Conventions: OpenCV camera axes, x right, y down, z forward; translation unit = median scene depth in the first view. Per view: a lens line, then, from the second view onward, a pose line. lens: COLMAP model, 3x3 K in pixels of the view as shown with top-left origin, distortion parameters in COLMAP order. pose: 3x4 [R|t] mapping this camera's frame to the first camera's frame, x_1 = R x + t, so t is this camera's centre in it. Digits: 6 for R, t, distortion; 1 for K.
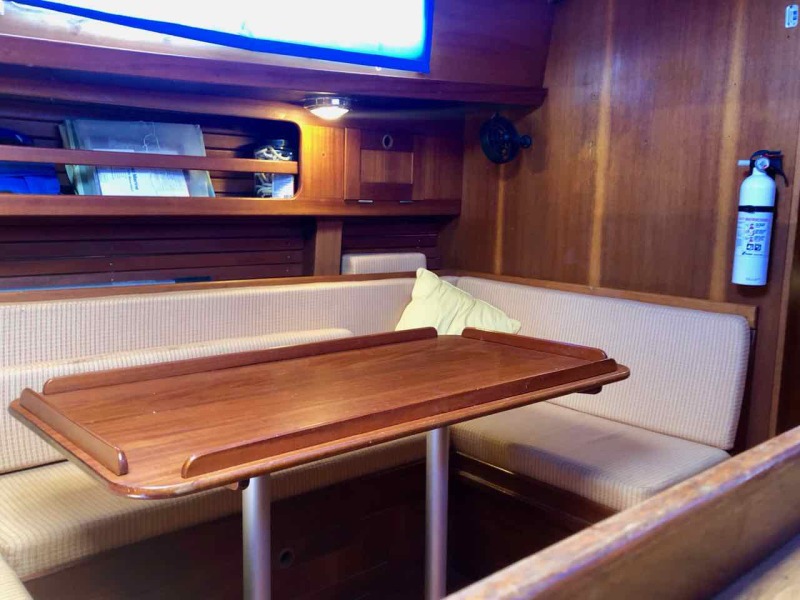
lens RADIAL K [[733.6, 0, 399.6], [0, 733.6, 299.3], [0, 0, 1]] dist [0.011699, -0.001009]
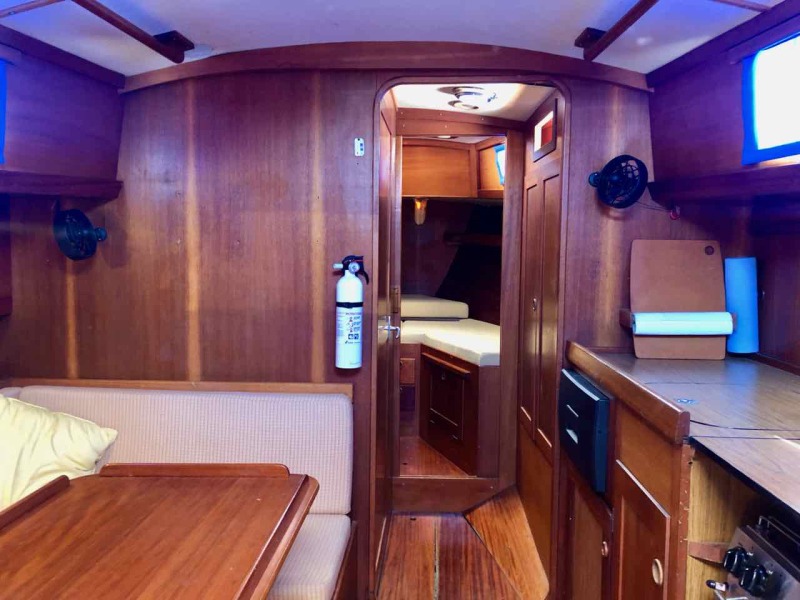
lens RADIAL K [[660.7, 0, 396.8], [0, 660.7, 296.7], [0, 0, 1]] dist [0.025399, -0.017872]
pose [[0.702664, -0.071967, 0.707872, -0.201066], [0.106725, 0.994277, -0.004855, -0.112953], [-0.703472, 0.078959, 0.706324, 0.179567]]
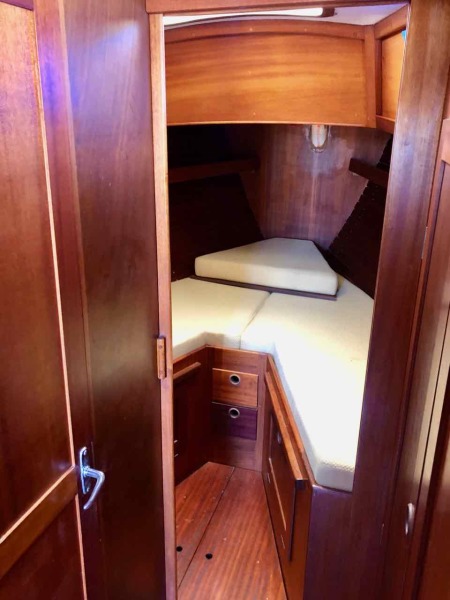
lens RADIAL K [[516.8, 0, 222.2], [0, 516.8, 301.0], [0, 0, 1]] dist [0.019457, -0.007404]
pose [[0.861641, -0.179760, 0.474616, 0.611386], [0.080234, 0.971659, 0.222354, -0.305511], [-0.501135, -0.153509, 0.851644, 0.664833]]
